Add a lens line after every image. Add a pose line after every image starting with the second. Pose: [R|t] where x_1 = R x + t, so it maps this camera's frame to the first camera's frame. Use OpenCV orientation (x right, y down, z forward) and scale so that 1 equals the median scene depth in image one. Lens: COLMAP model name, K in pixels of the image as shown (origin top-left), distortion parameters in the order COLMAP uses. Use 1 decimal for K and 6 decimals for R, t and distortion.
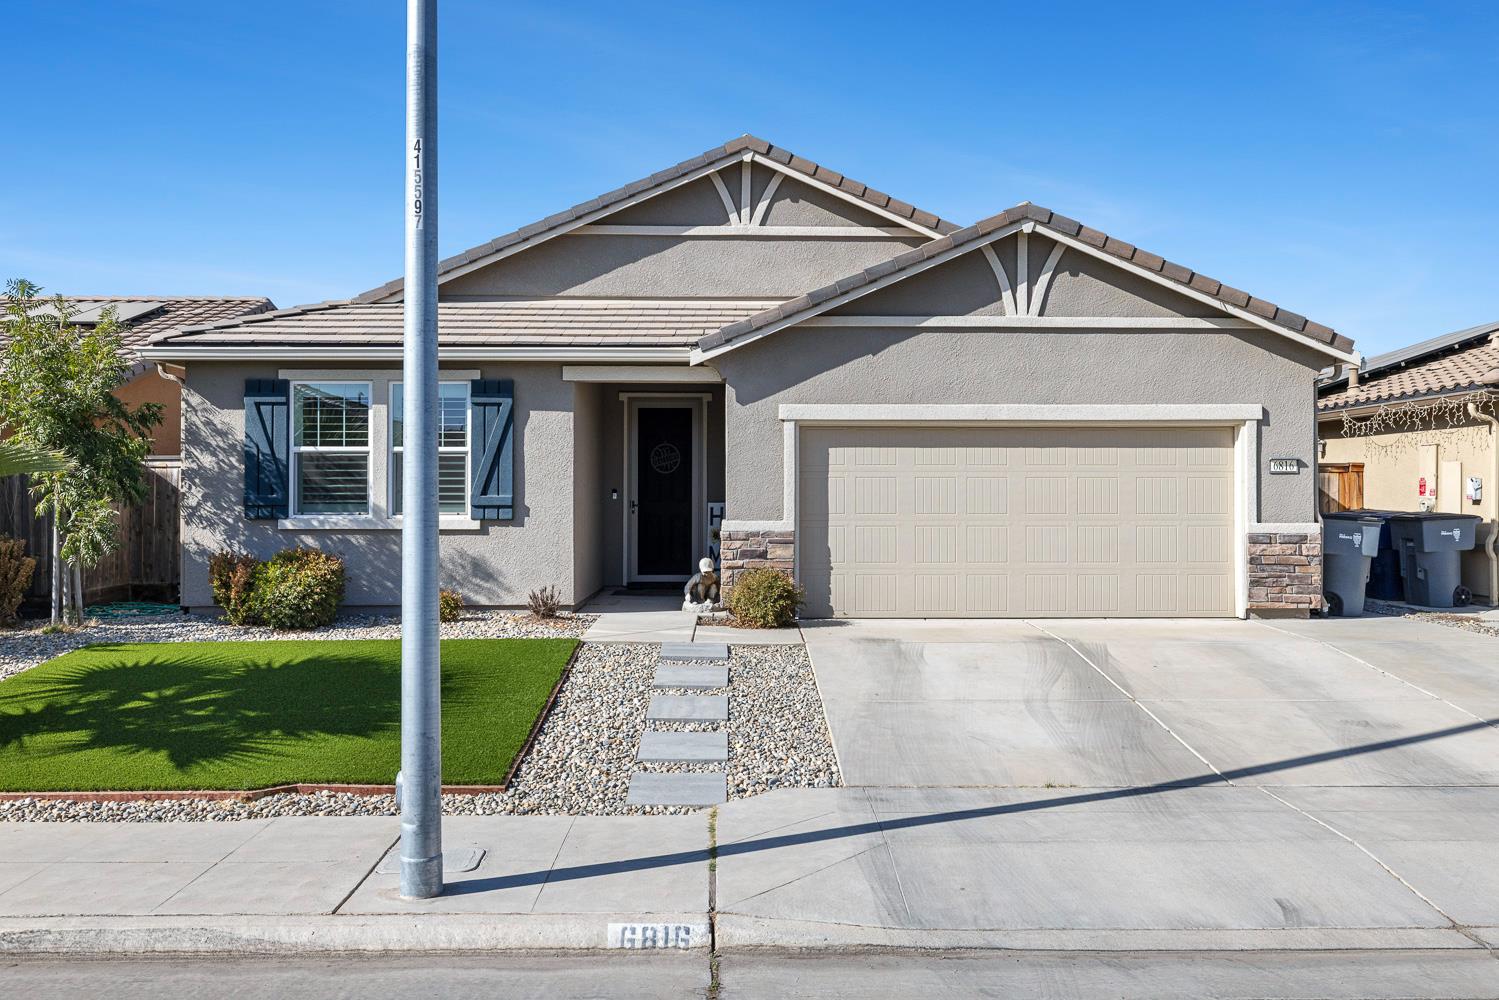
lens RADIAL K [[1231.2, 0, 749.5], [0, 1231.2, 500.0], [0, 0, 1]] dist [-0.000683, 0.003537]
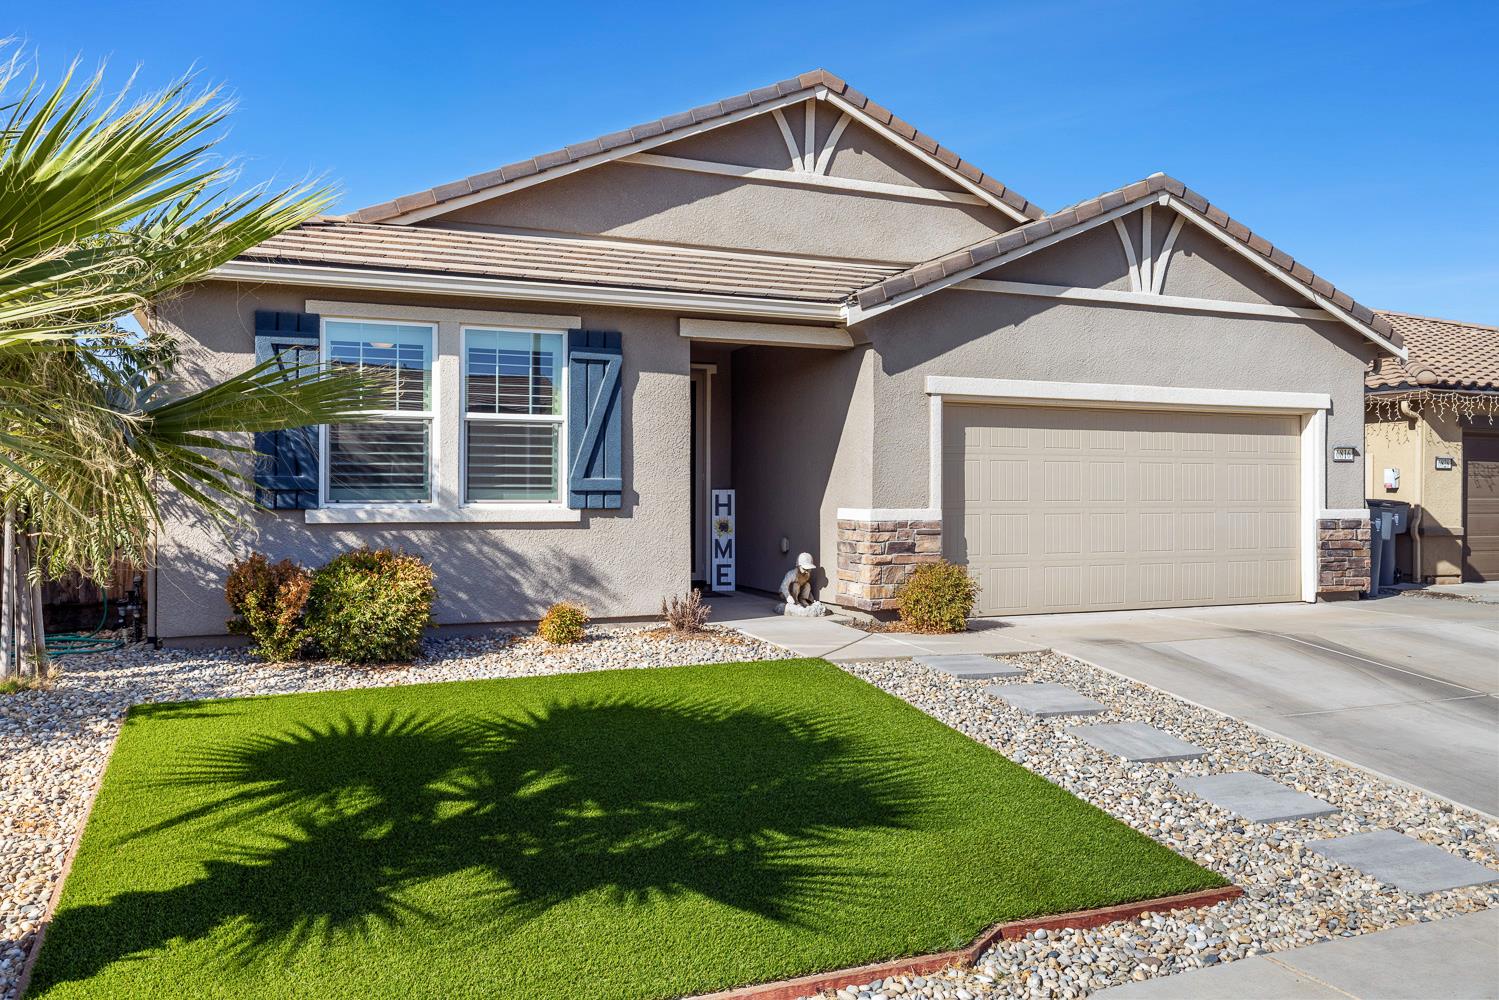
lens RADIAL K [[1160.7, 0, 749.5], [0, 1160.7, 500.0], [0, 0, 1]] dist [-0.002965, -0.004062]
pose [[0.926811, -0.001122, 0.375528, -0.396799], [-0.001145, 0.999982, 0.005814, 0.005884], [-0.375528, -0.005818, 0.926793, 0.278458]]
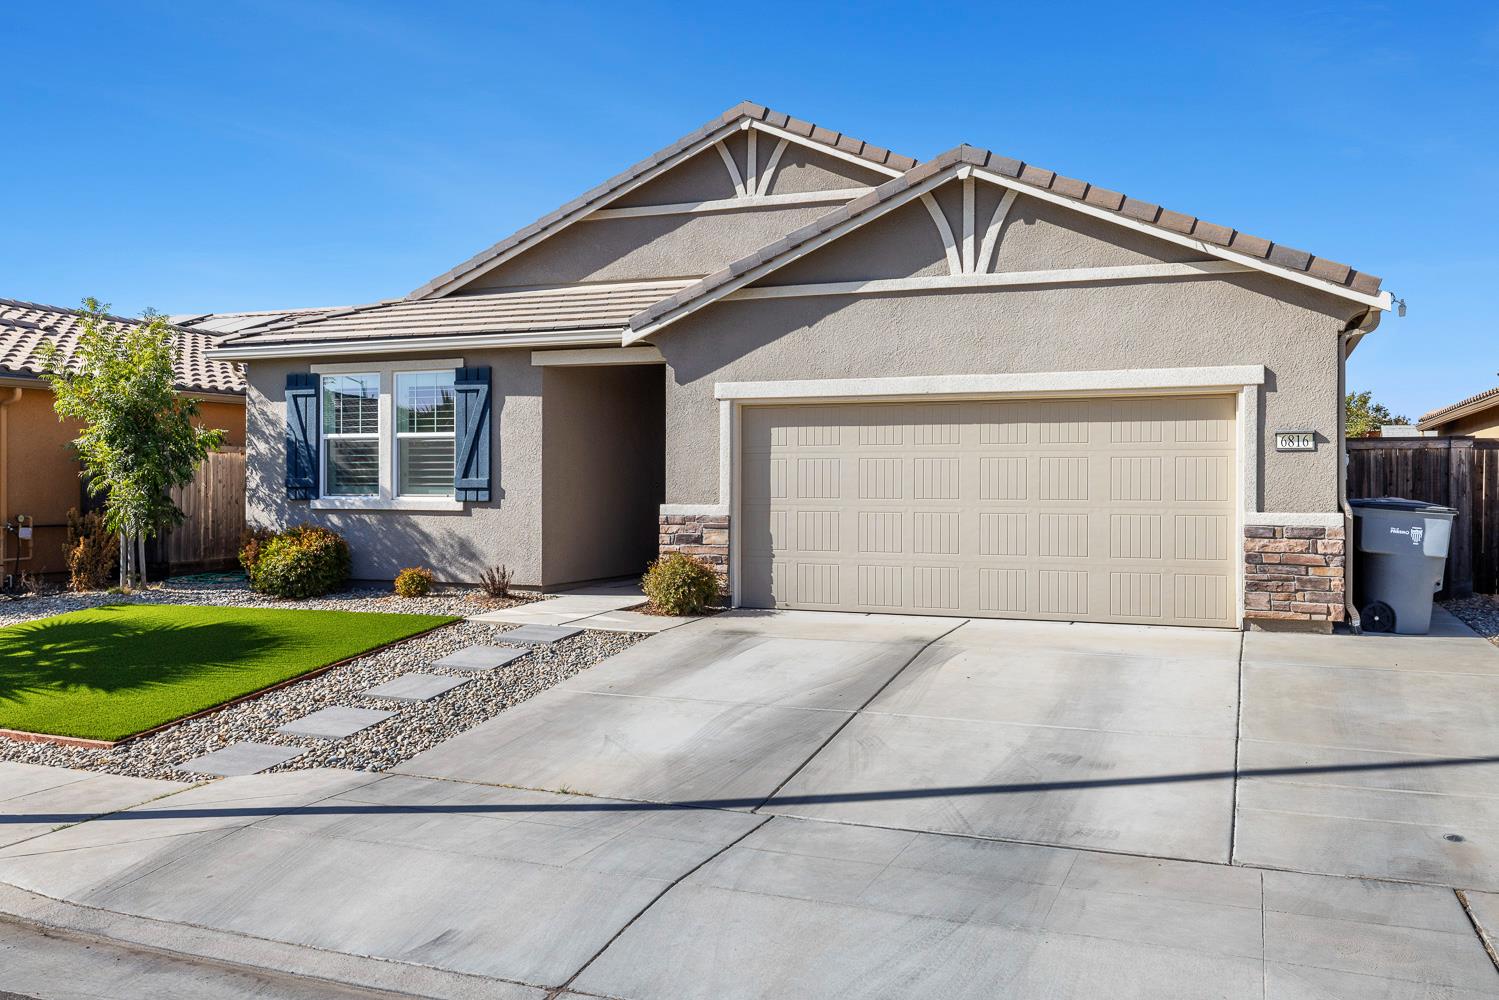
lens RADIAL K [[1255.5, 0, 749.5], [0, 1255.5, 500.0], [0, 0, 1]] dist [0.007599, 0.000649]
pose [[0.921159, 0.006623, -0.389131, 0.422989], [-0.002143, 0.999926, 0.011946, 0.001421], [0.389182, -0.010171, 0.921105, 0.109592]]
